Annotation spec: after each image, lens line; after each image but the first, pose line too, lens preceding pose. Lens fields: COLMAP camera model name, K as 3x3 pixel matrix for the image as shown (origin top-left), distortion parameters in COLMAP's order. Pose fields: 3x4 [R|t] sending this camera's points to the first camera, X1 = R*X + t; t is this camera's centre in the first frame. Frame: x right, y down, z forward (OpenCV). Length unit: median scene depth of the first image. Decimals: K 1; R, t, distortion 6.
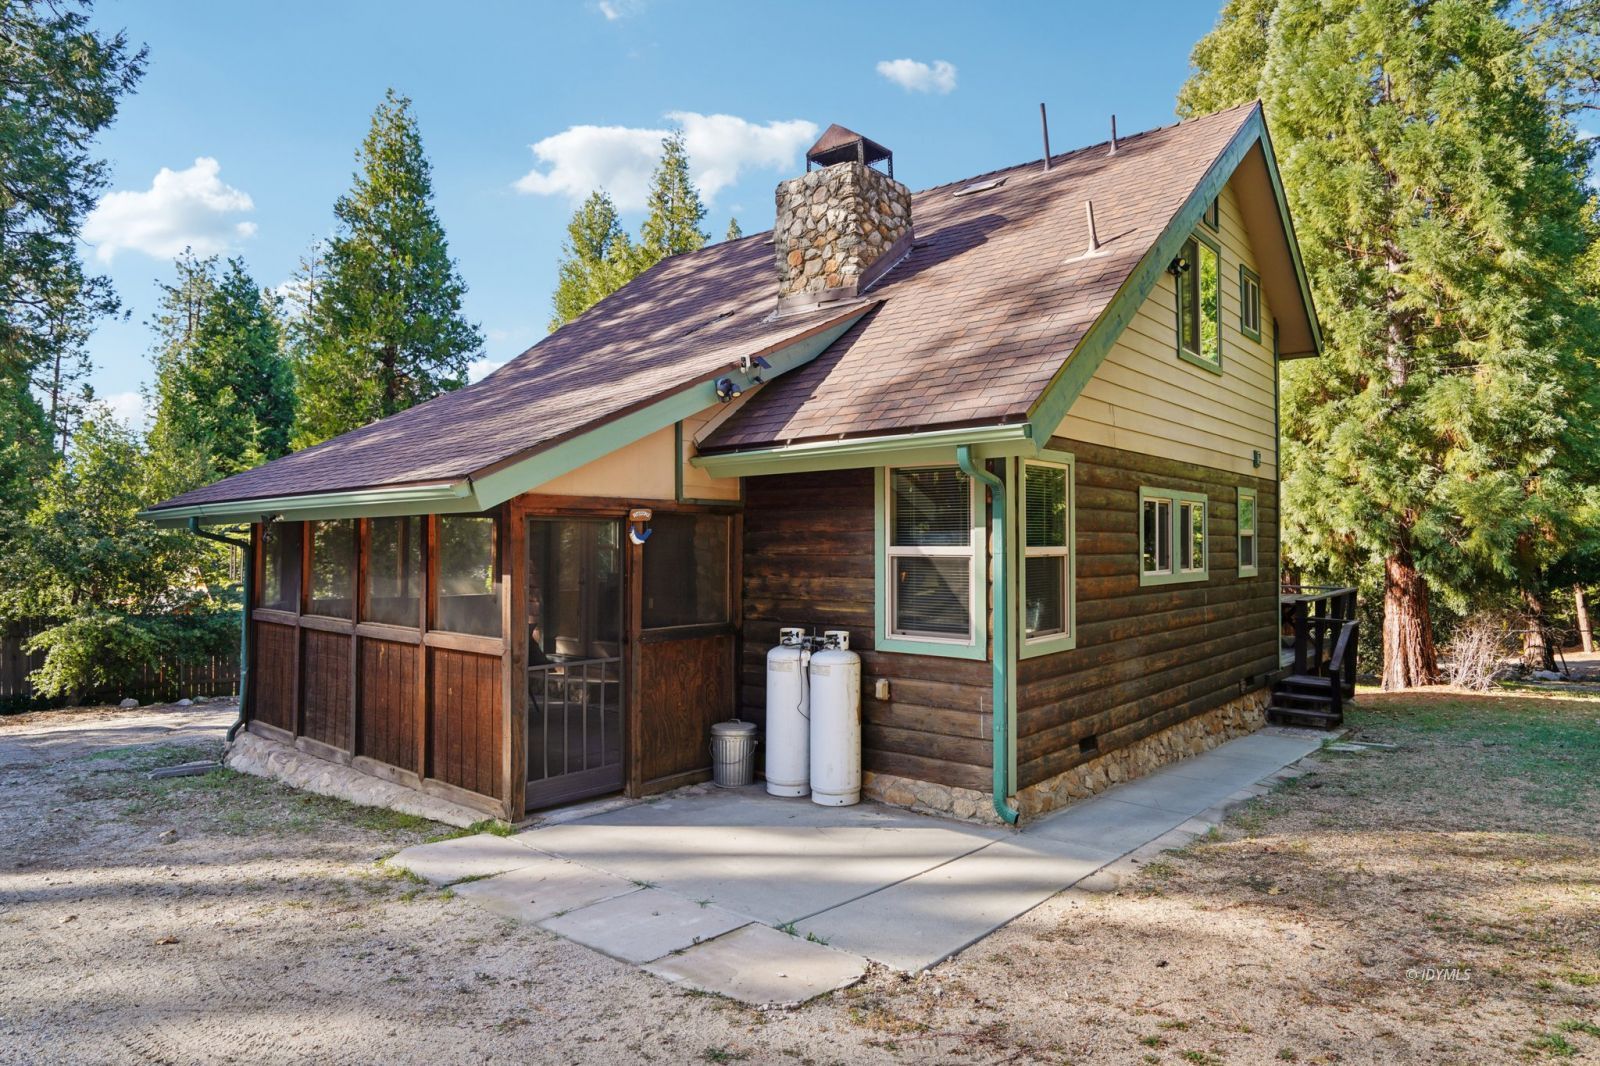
lens RADIAL K [[918.7, 0, 799.3], [0, 918.7, 508.6], [0, 0, 1]] dist [-0.028901, 0.035644]
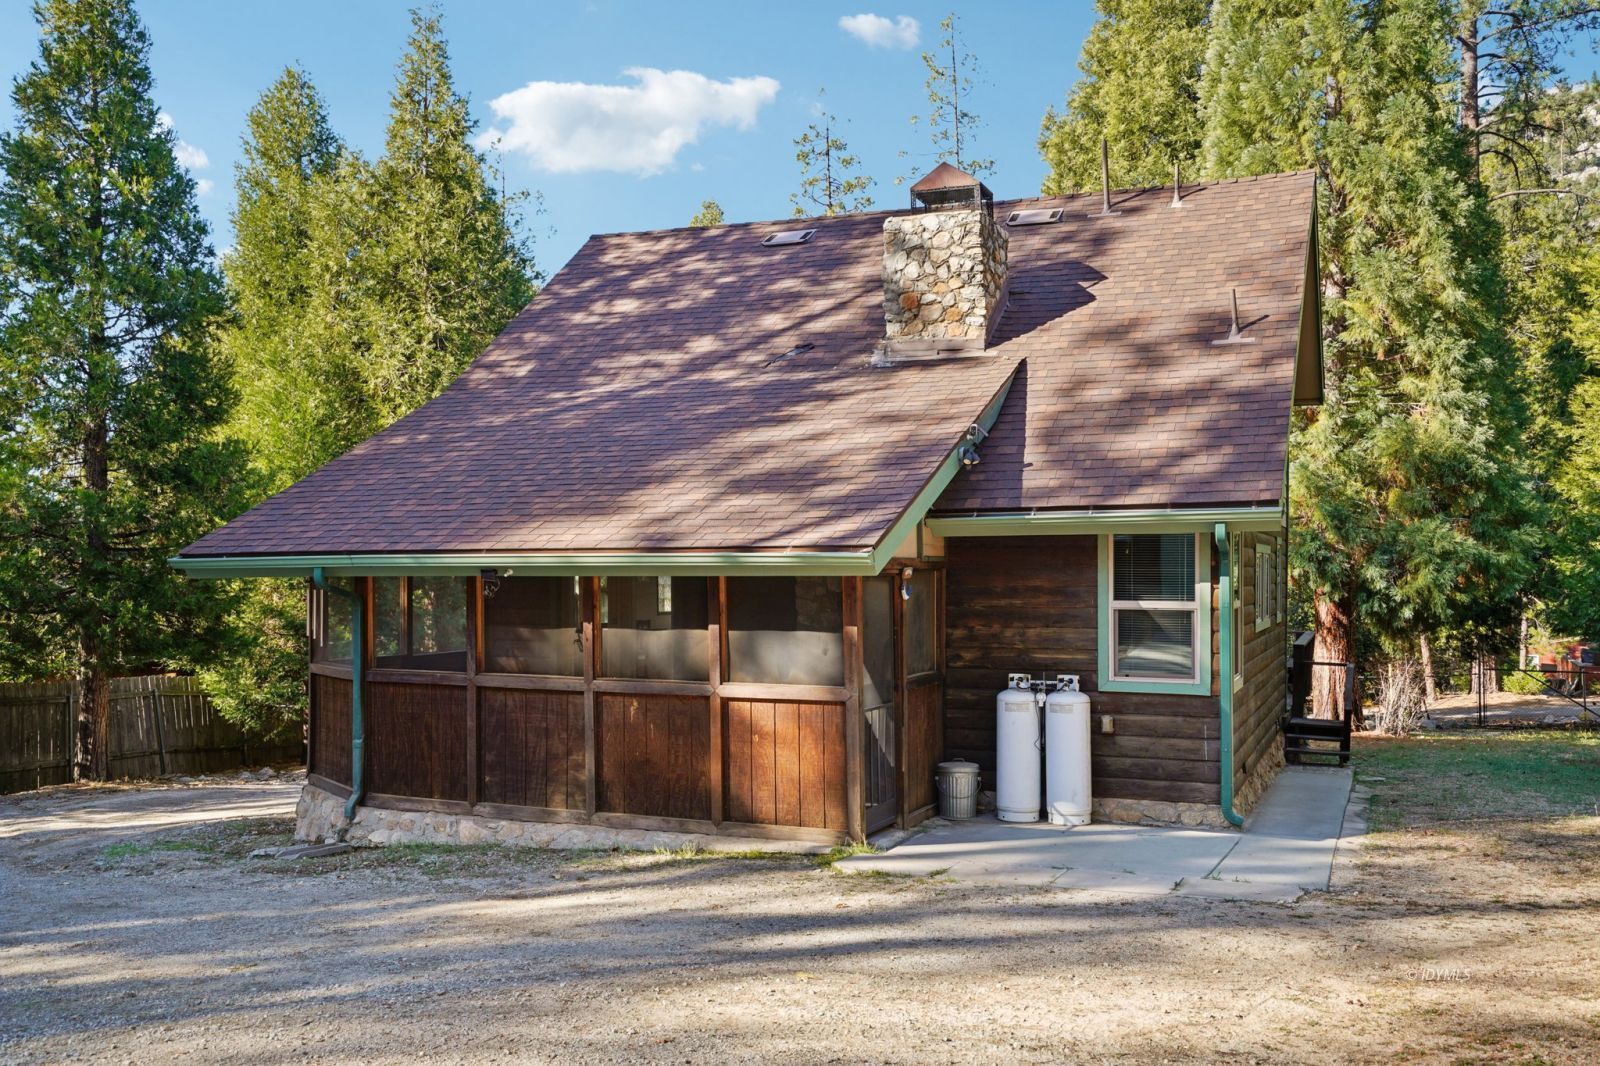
lens RADIAL K [[1331.7, 0, 800.1], [0, 1331.7, 567.3], [0, 0, 1]] dist [0.046496, 0.005357]
pose [[0.957882, 0.002753, 0.287148, -0.323247], [-0.012612, 0.999393, 0.032489, -0.021353], [-0.286884, -0.034742, 0.957335, -0.208480]]
